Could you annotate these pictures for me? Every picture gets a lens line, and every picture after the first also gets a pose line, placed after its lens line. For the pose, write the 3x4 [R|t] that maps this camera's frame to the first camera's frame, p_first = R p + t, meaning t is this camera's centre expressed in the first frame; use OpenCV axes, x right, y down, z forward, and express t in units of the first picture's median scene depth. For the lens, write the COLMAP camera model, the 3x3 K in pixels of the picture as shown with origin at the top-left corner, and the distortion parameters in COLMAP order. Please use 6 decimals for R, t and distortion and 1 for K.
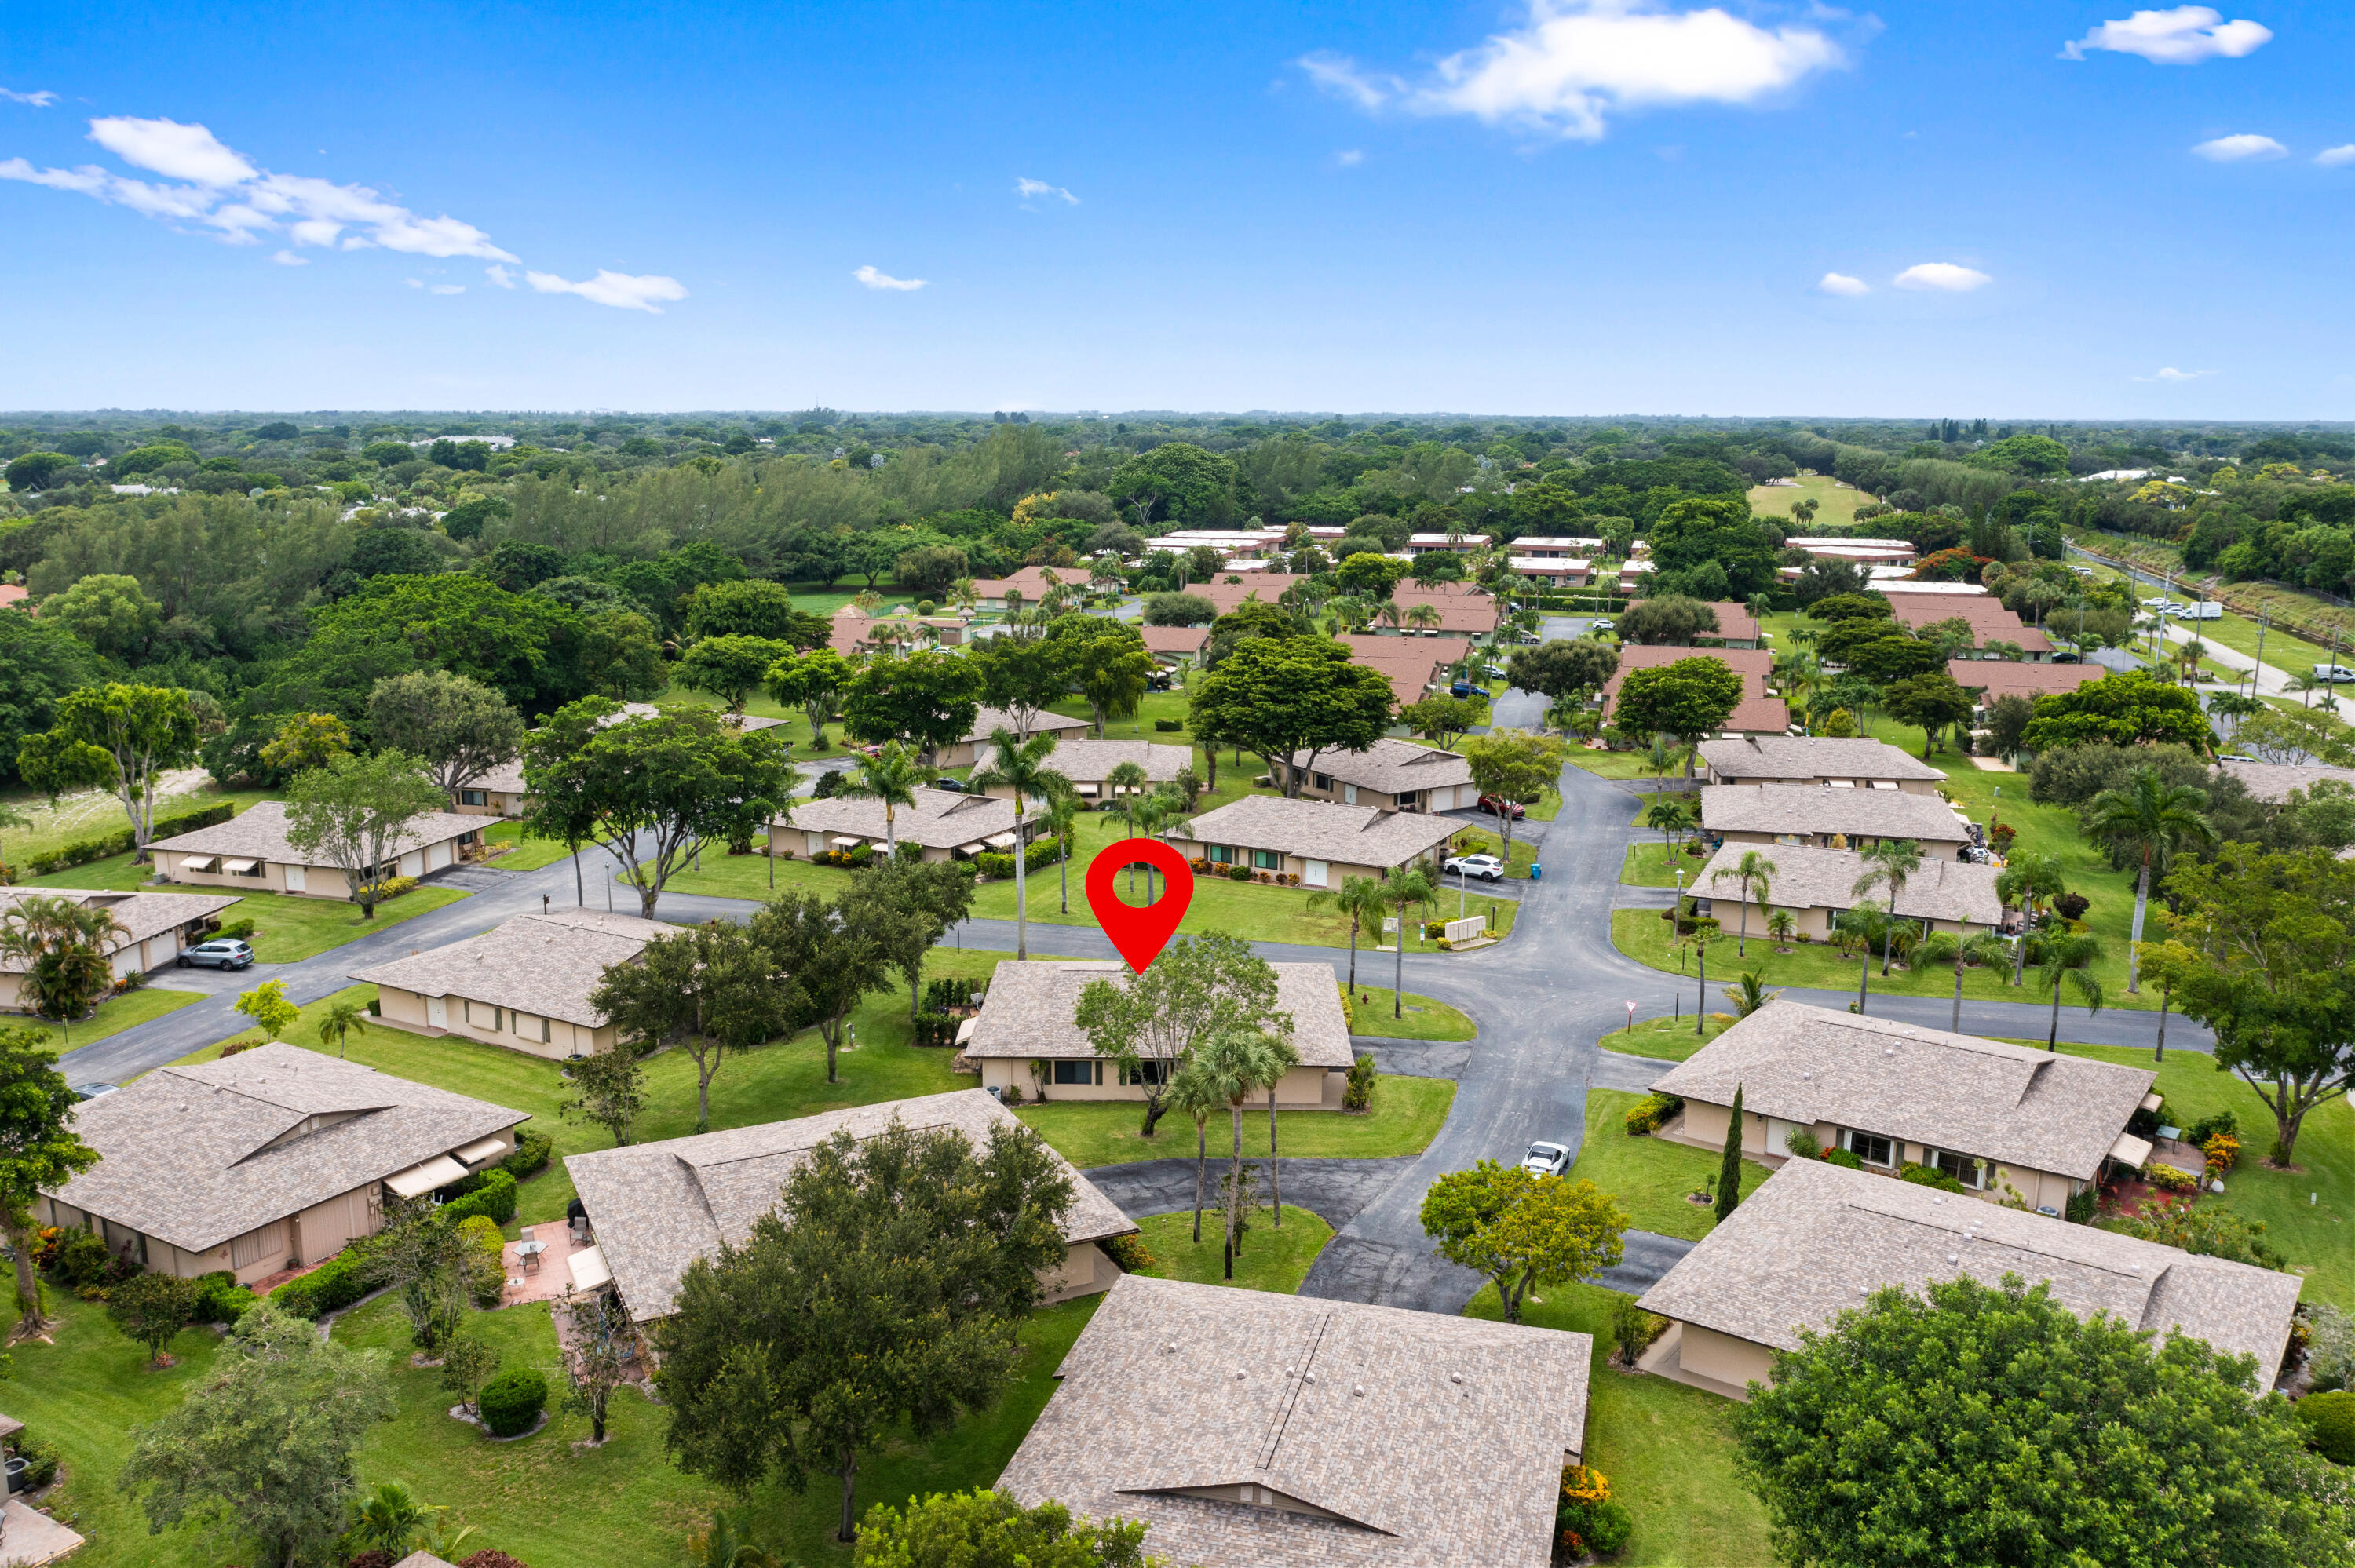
lens RADIAL K [[1897.0, 0, 1177.5], [0, 1897.0, 784.0], [0, 0, 1]] dist [-0.013723, 0.003913]
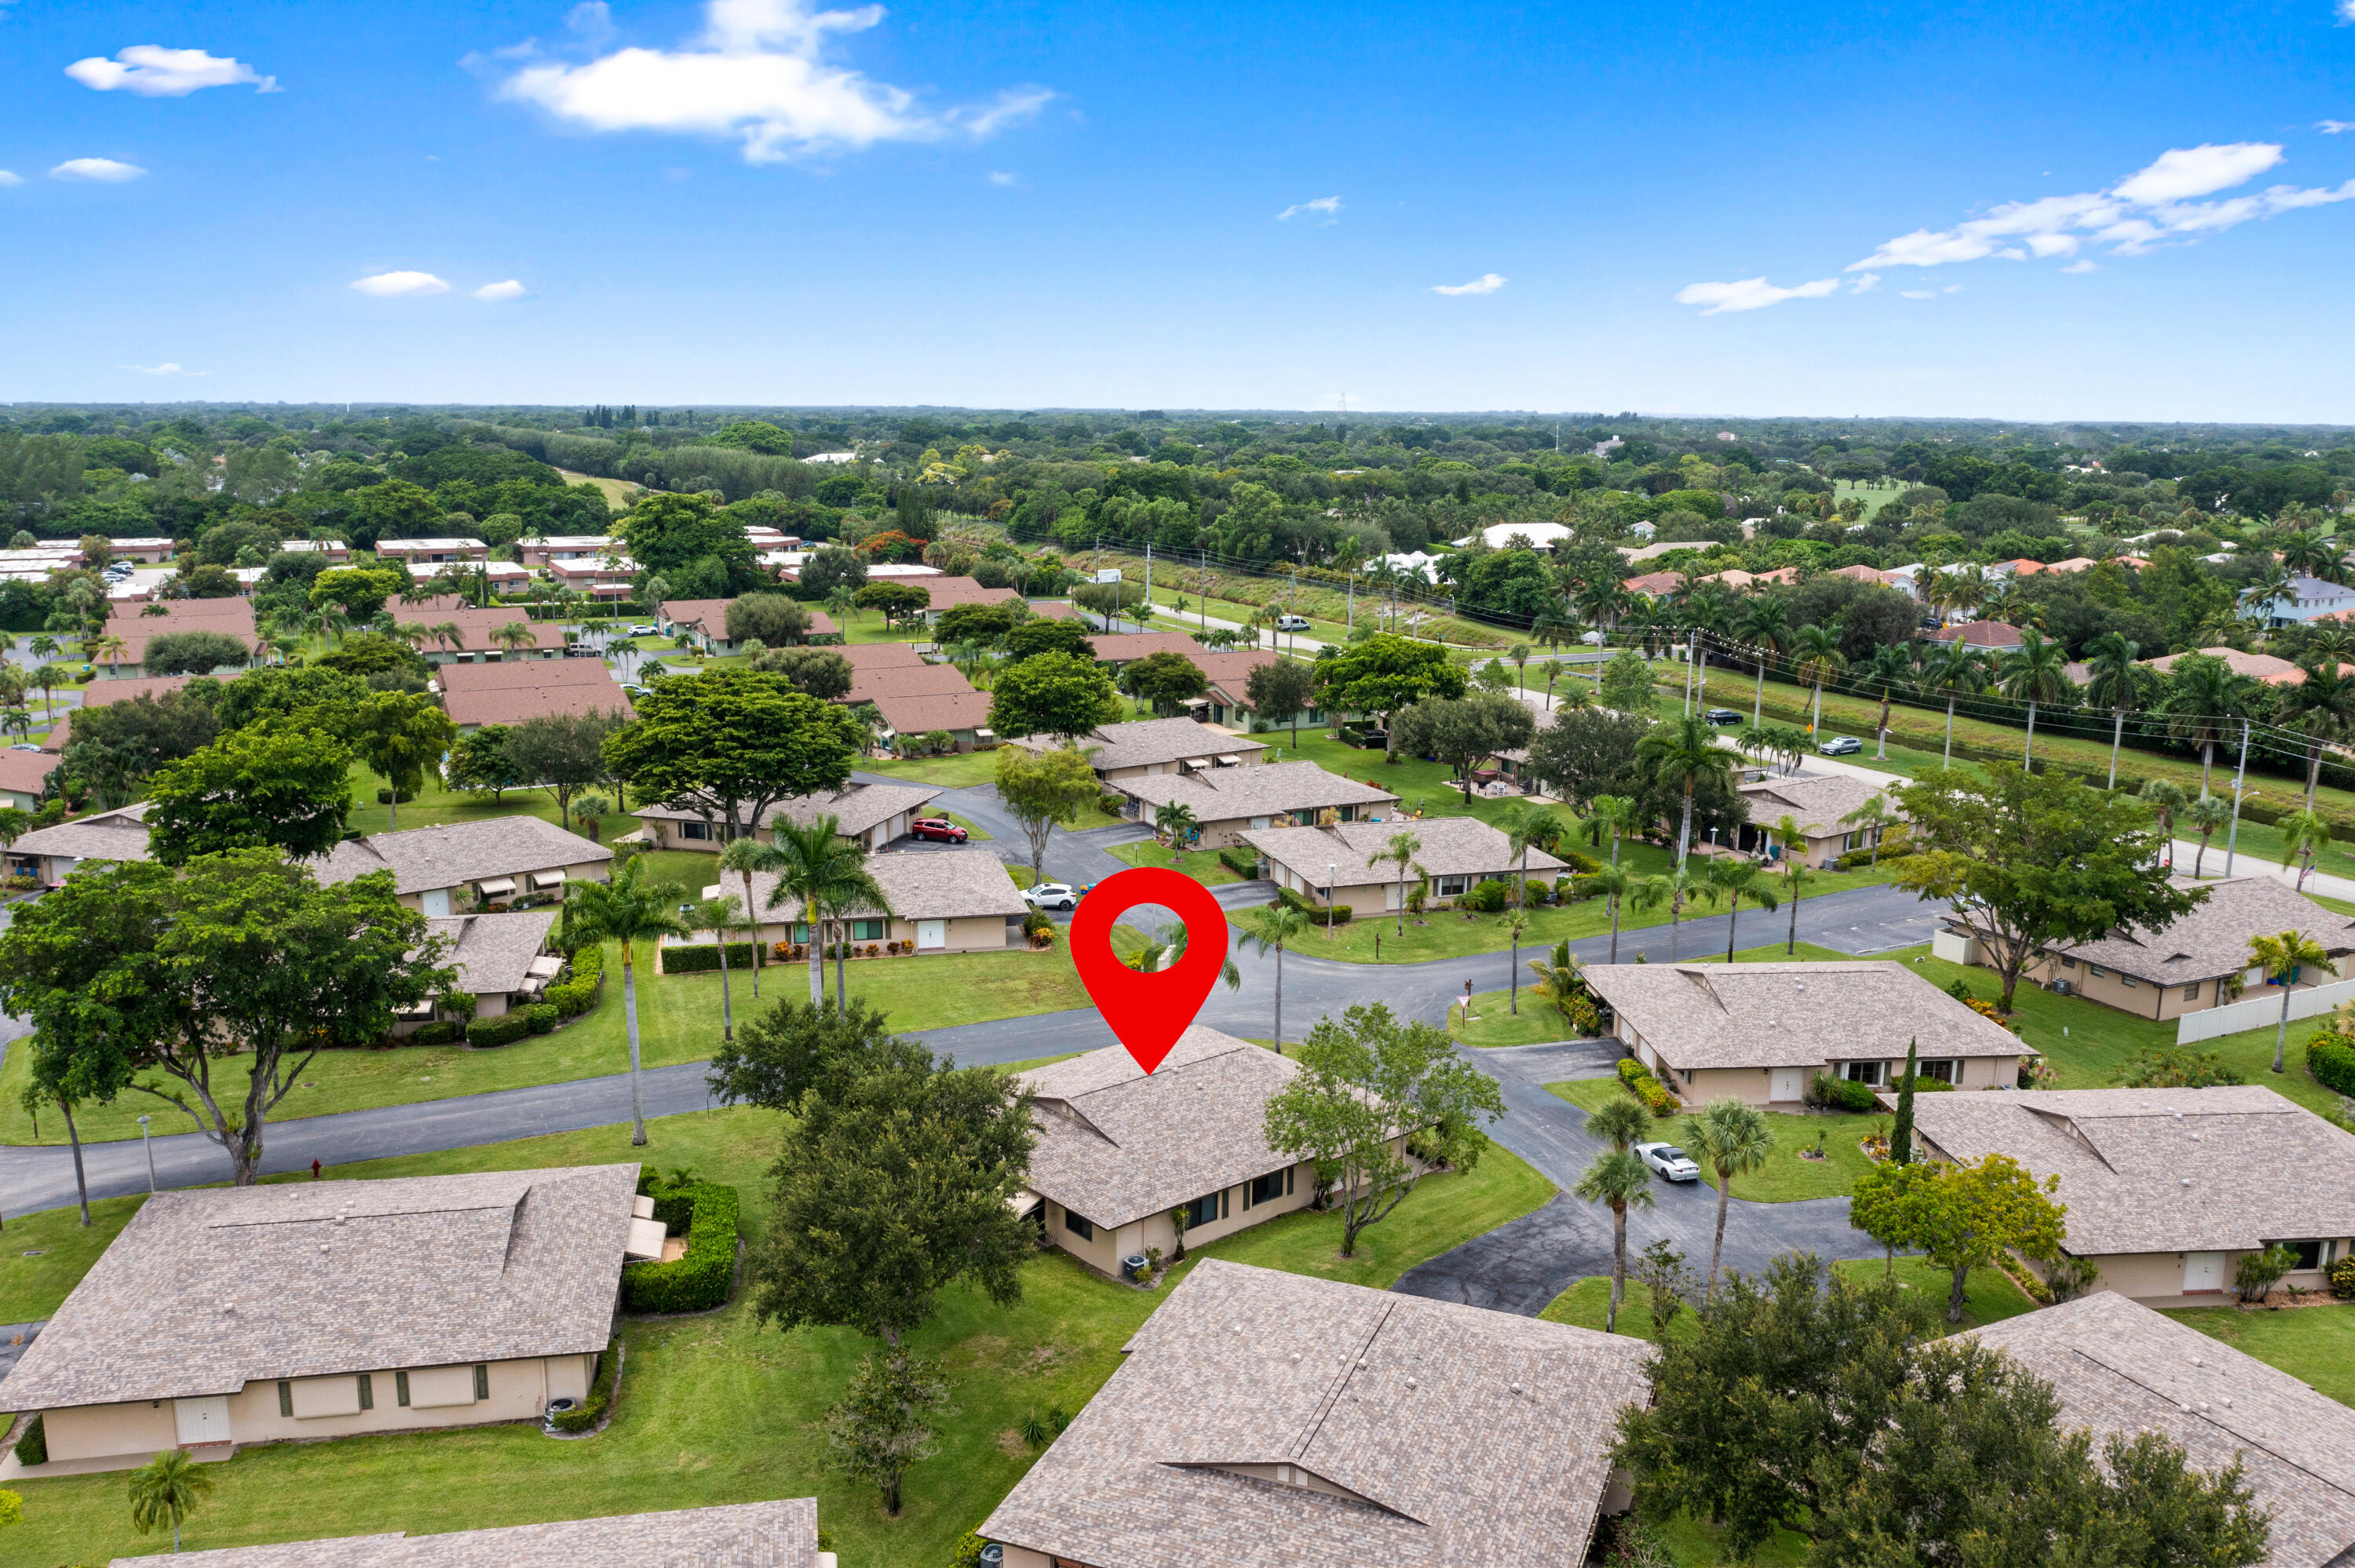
lens RADIAL K [[1897.0, 0, 1177.5], [0, 1897.0, 784.0], [0, 0, 1]] dist [-0.013723, 0.003913]
pose [[0.742251, -0.129022, 0.657584, -0.402649], [0.124185, 0.990776, 0.054222, -0.054176], [-0.658515, 0.041416, 0.751428, 0.263230]]
